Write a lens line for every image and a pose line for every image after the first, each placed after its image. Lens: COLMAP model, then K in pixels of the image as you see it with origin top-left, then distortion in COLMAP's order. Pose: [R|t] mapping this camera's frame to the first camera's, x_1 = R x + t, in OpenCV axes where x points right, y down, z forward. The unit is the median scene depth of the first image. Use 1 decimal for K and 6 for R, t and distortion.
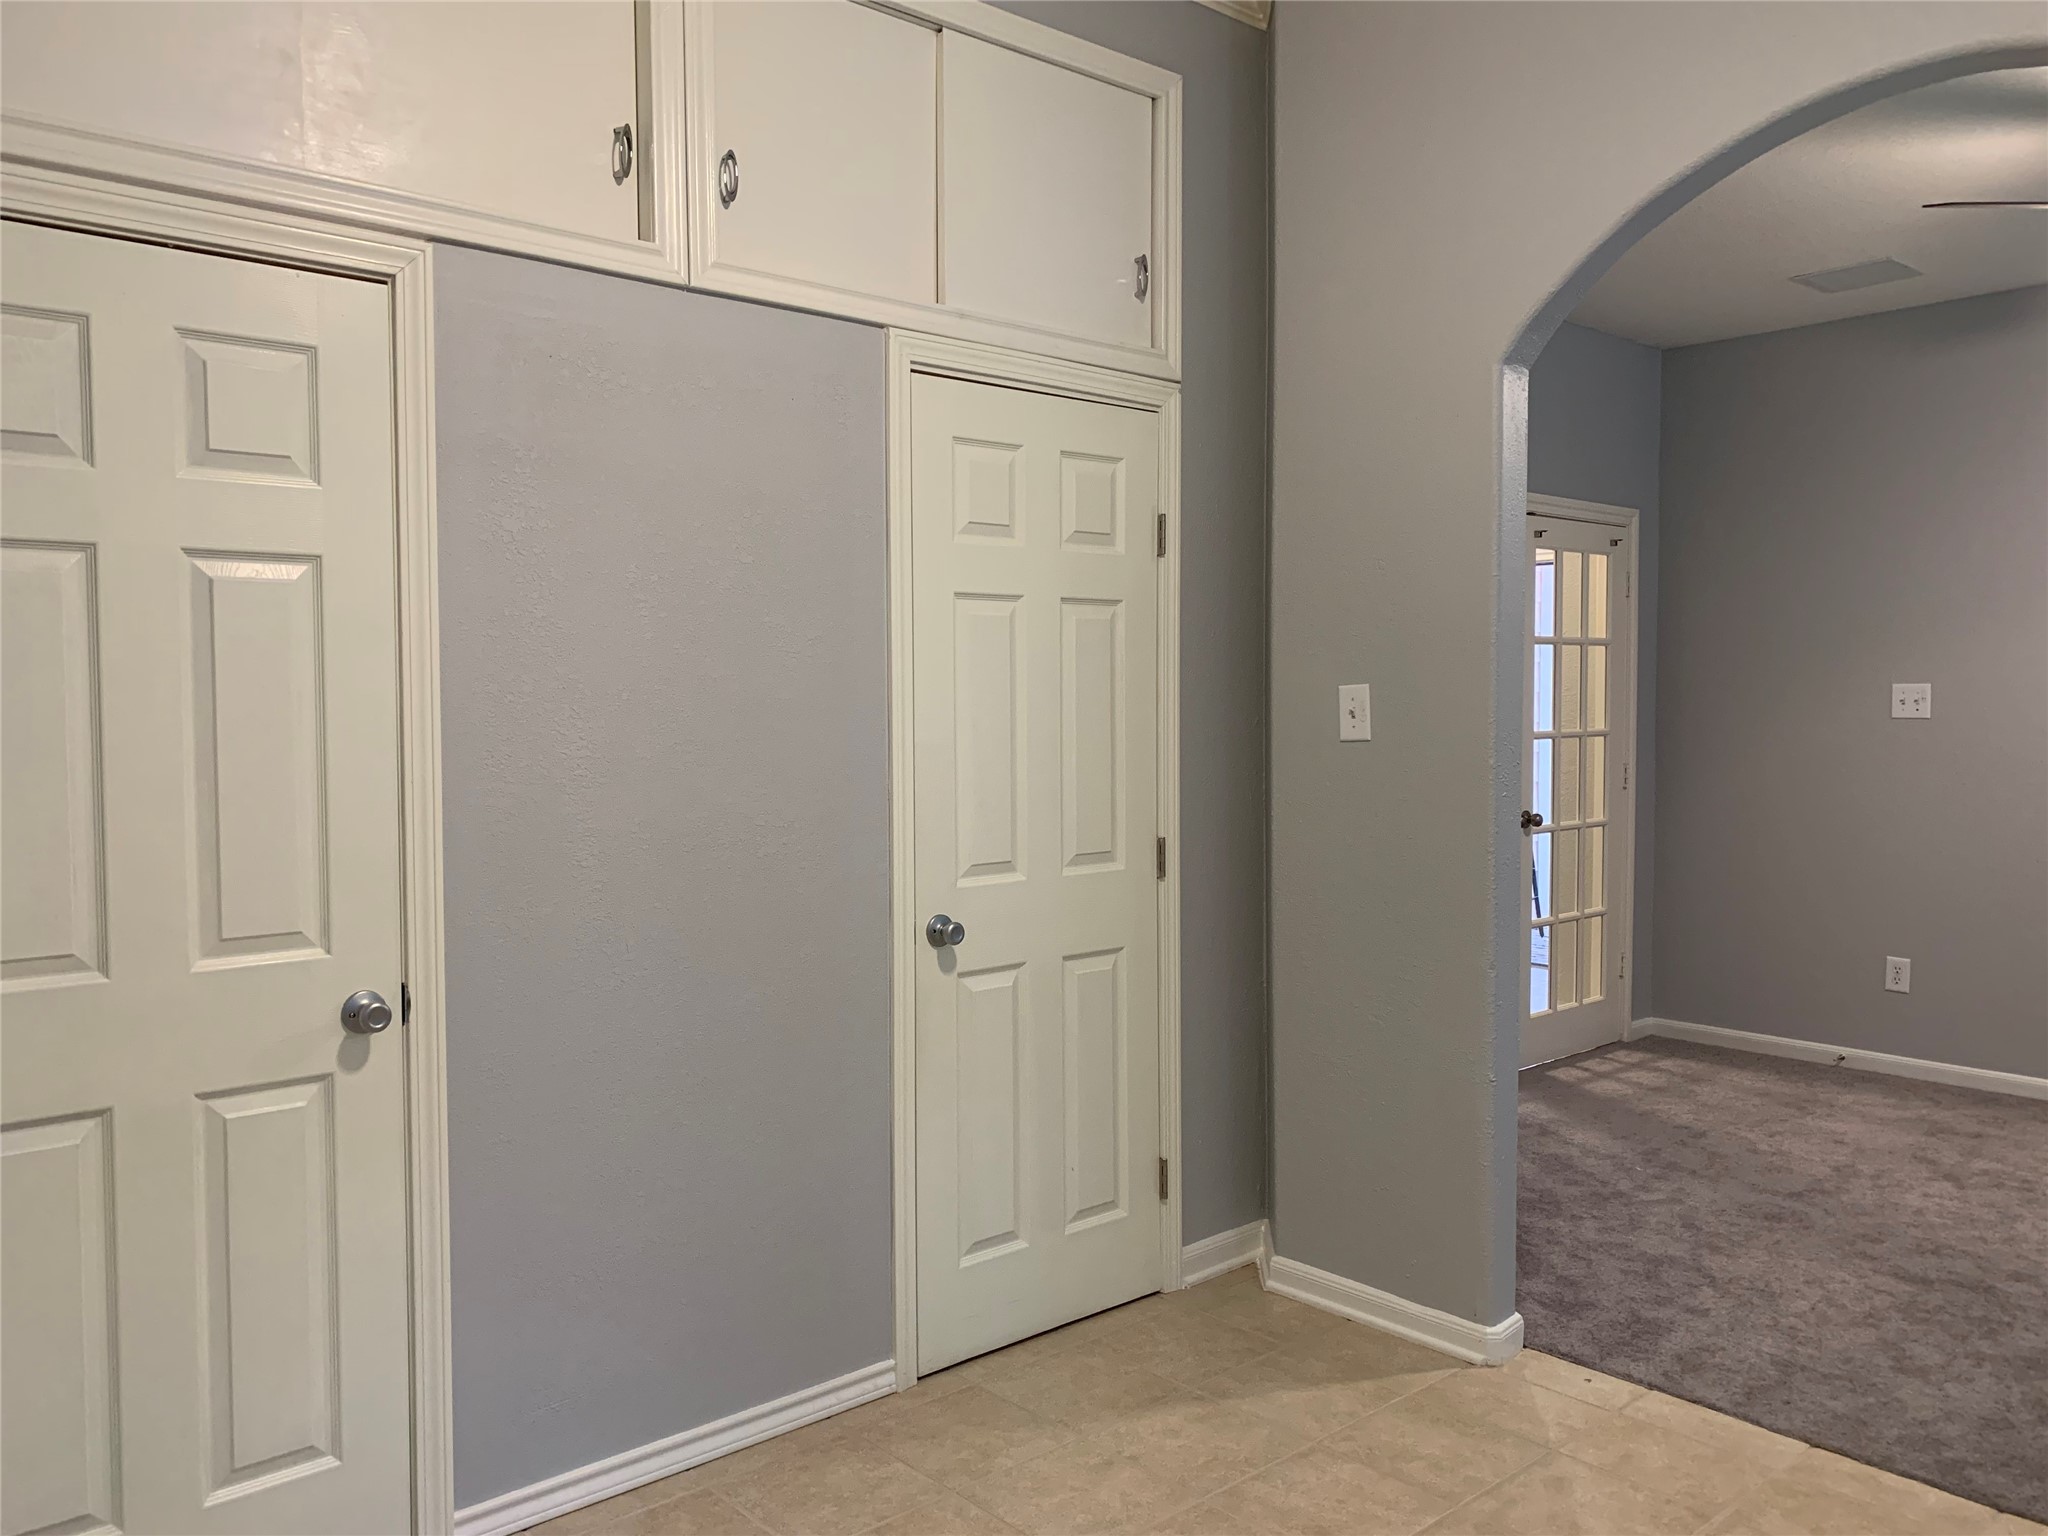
lens RADIAL K [[1601.4, 0, 1080.9], [0, 1601.4, 759.9], [0, 0, 1]] dist [0.076782, -0.088414]
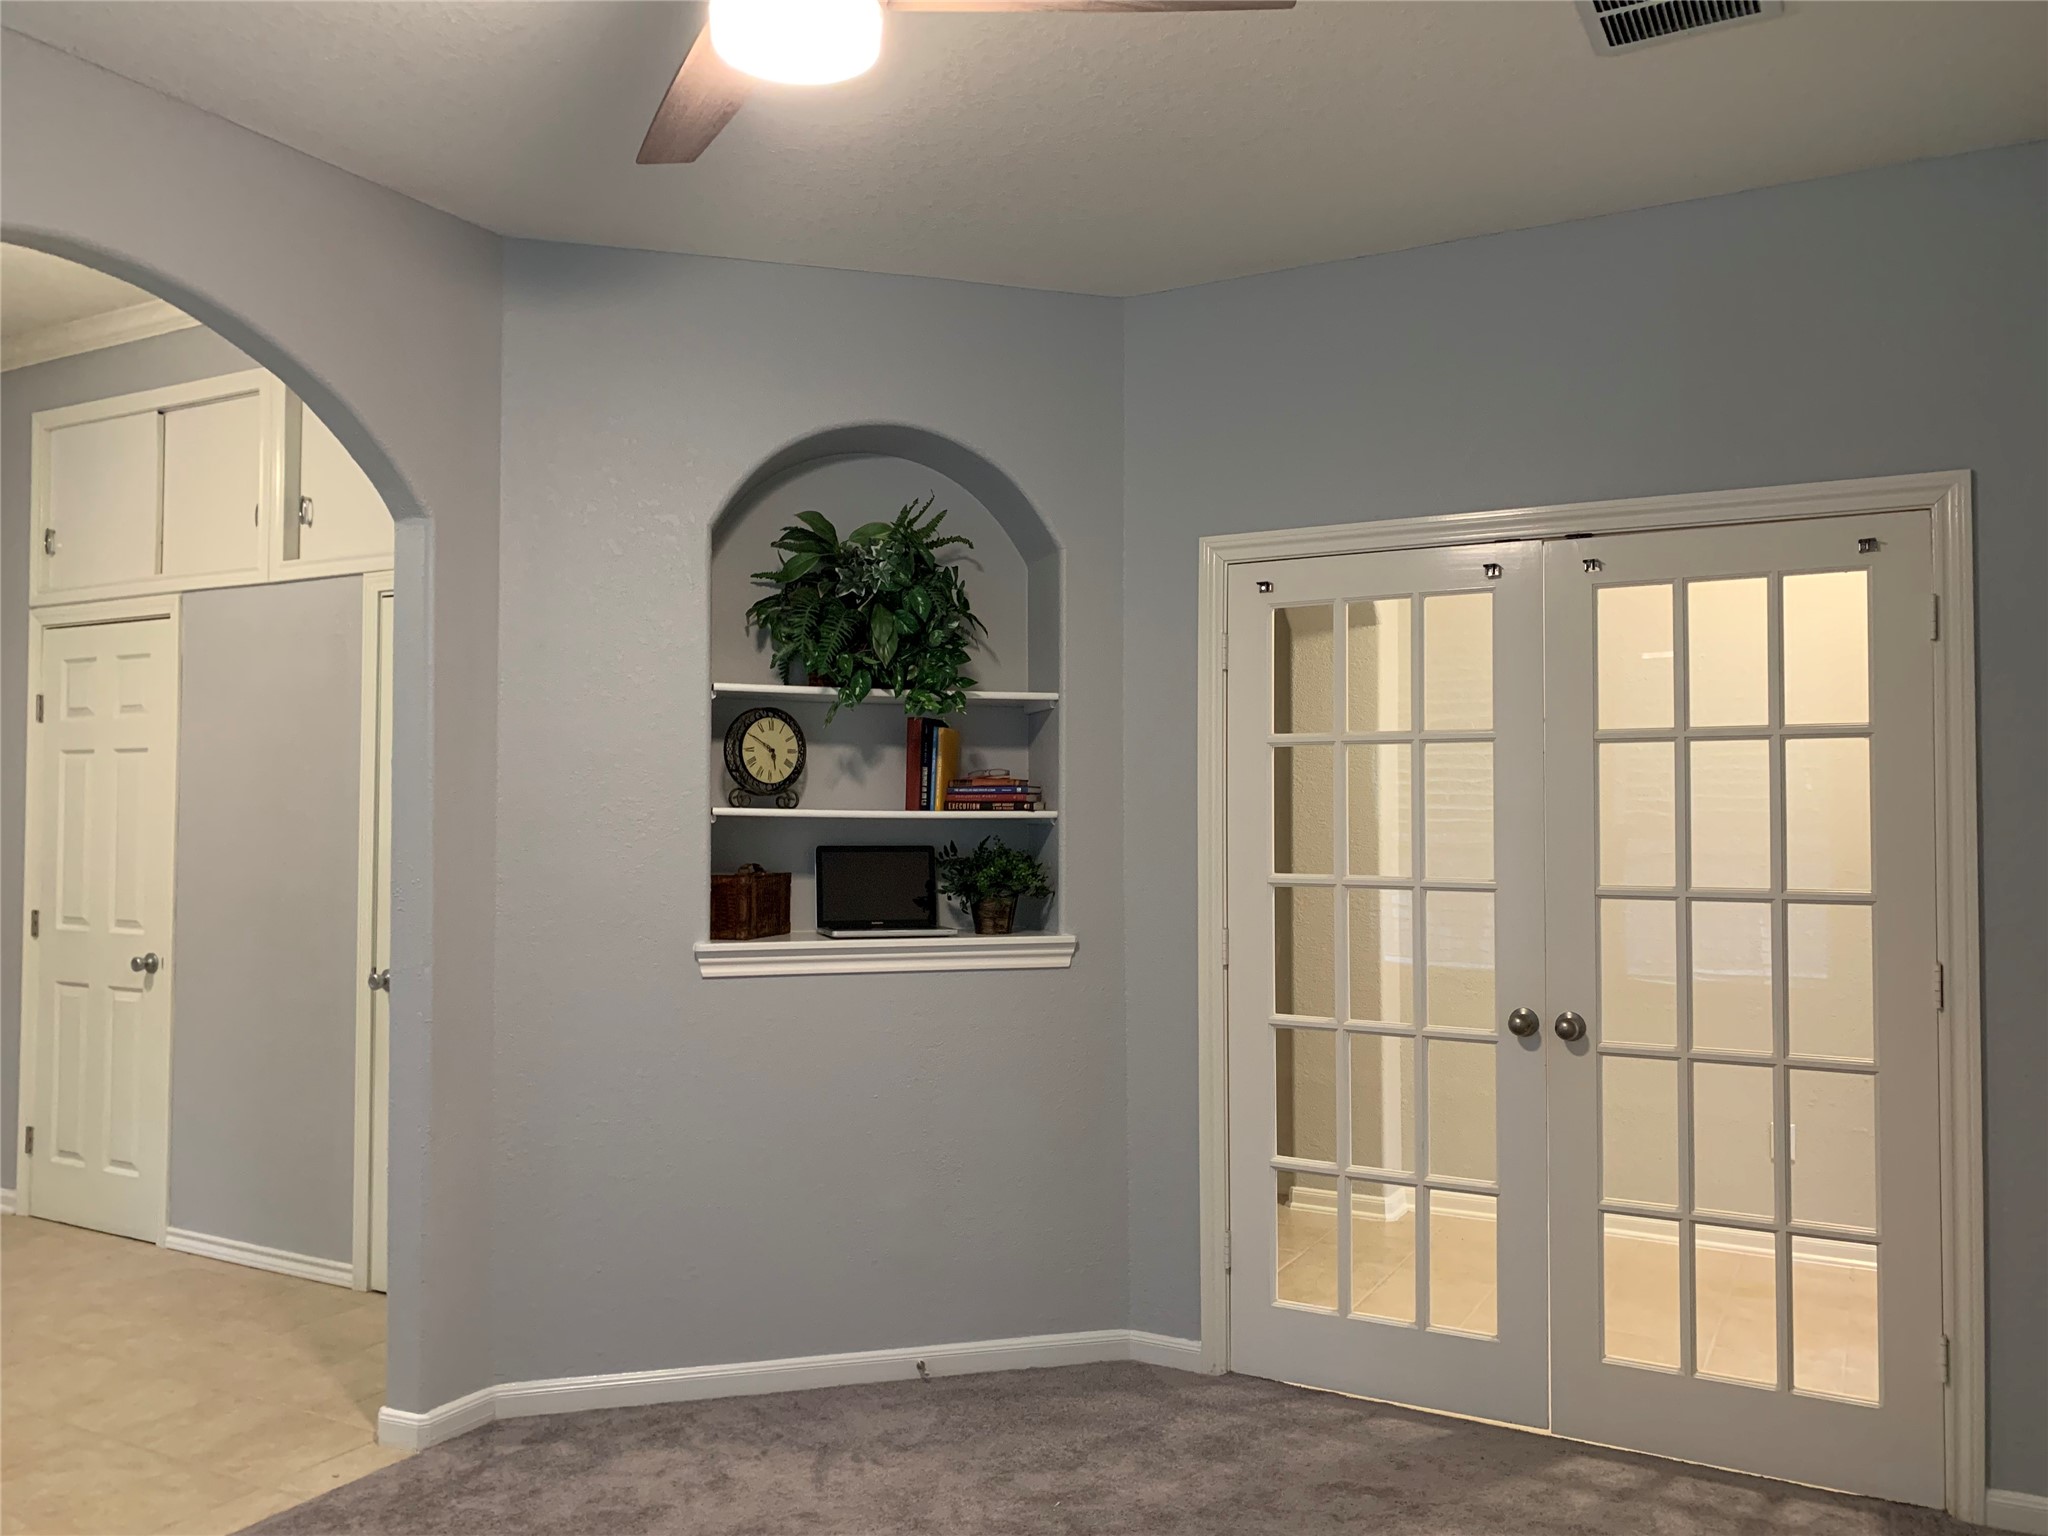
lens RADIAL K [[1601.4, 0, 1019.1], [0, 1601.4, 774.3], [0, 0, 1]] dist [0.076782, -0.088414]
pose [[0.298293, -0.028948, -0.954035, 1.255924], [-0.049036, 0.997755, -0.045607, -0.031245], [0.953214, 0.060386, 0.296204, 0.941092]]
